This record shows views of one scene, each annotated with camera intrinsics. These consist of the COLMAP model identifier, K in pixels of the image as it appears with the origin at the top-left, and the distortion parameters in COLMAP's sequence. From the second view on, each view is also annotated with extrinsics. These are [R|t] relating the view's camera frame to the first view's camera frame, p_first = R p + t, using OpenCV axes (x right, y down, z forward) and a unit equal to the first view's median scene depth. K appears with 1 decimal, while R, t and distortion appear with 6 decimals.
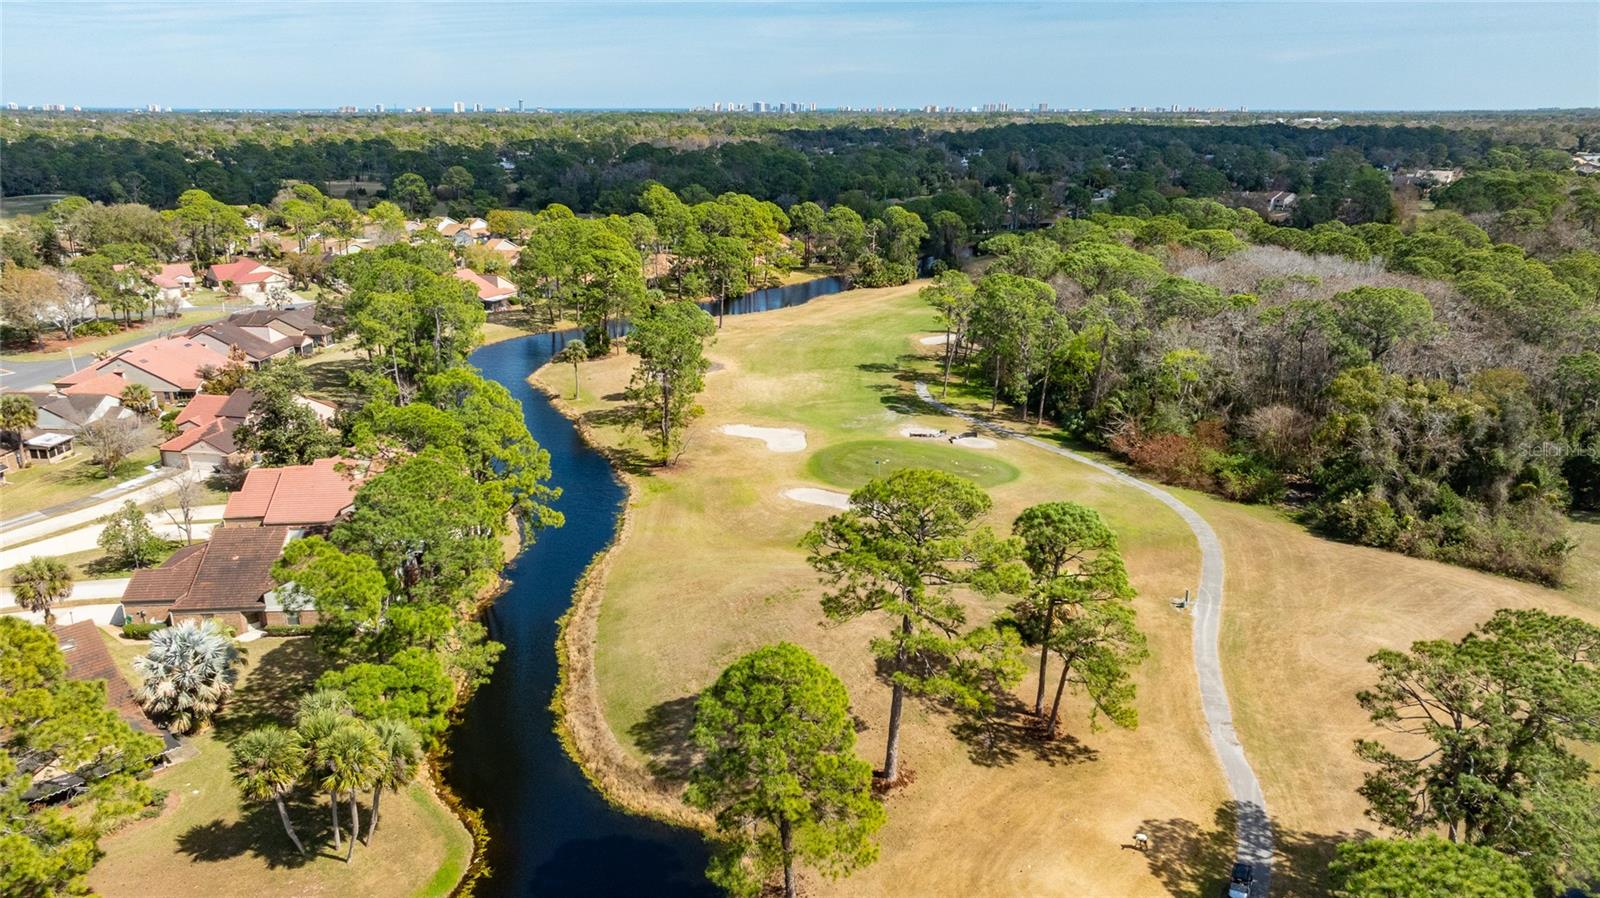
lens RADIAL K [[1136.0, 0, 802.0], [0, 1136.0, 454.1], [0, 0, 1]] dist [-0.010710, 0.000337]
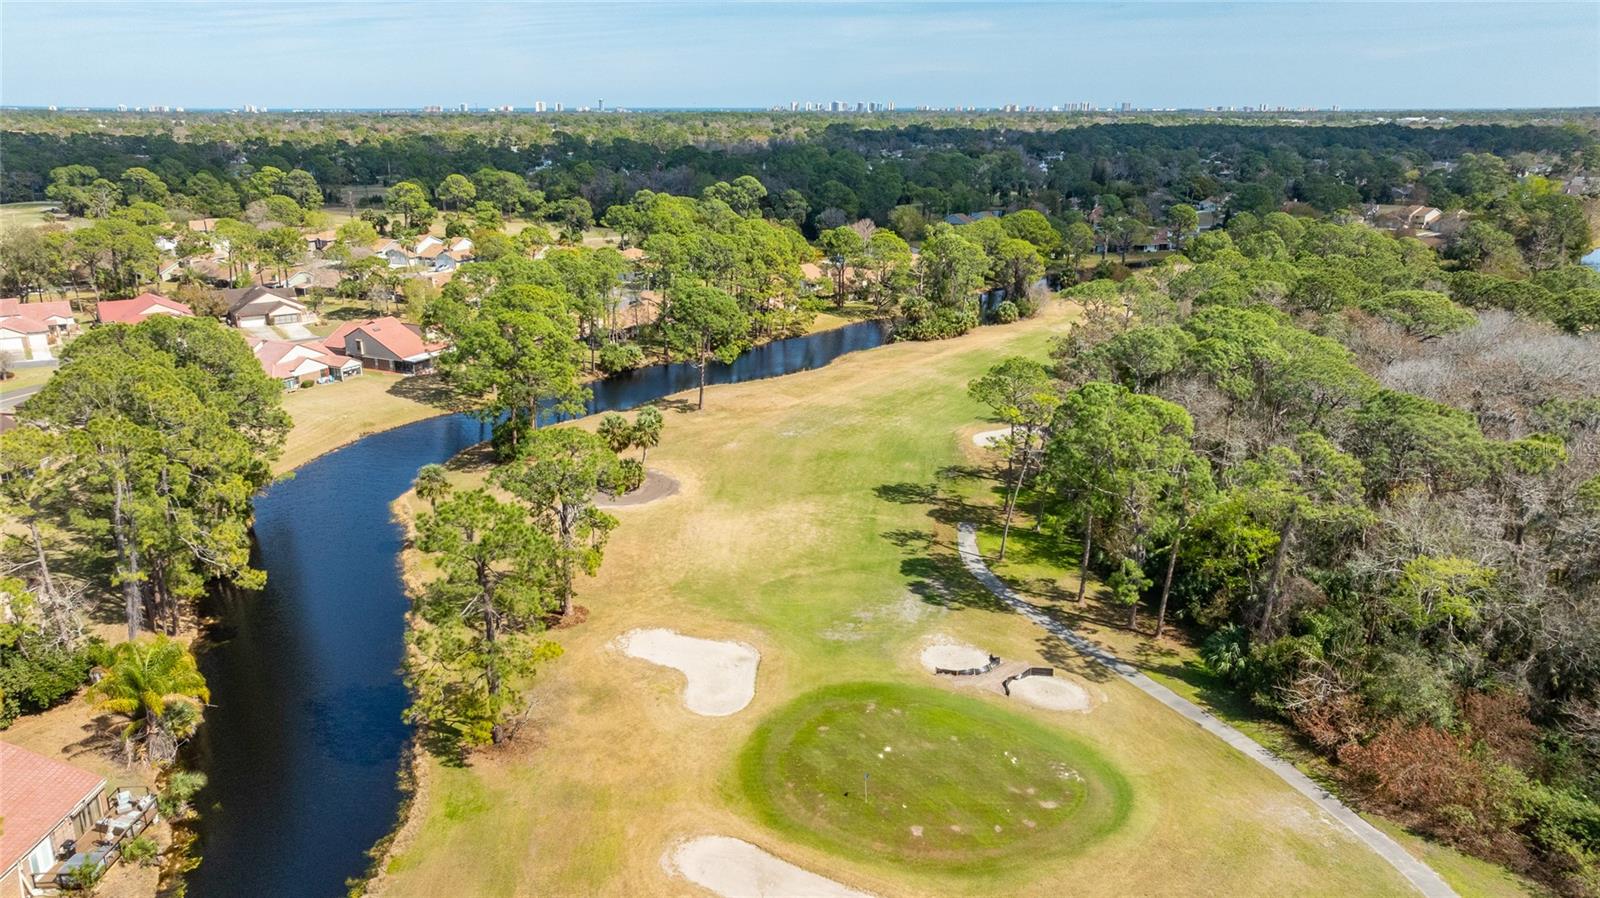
lens RADIAL K [[1125.9, 0, 809.2], [0, 1125.9, 443.8], [0, 0, 1]] dist [-0.033835, 0.058617]
pose [[0.998043, 0.017150, -0.060139, 0.034778], [-0.017441, 0.999839, -0.004309, -0.072161], [0.060056, 0.005350, 0.998181, 0.235145]]
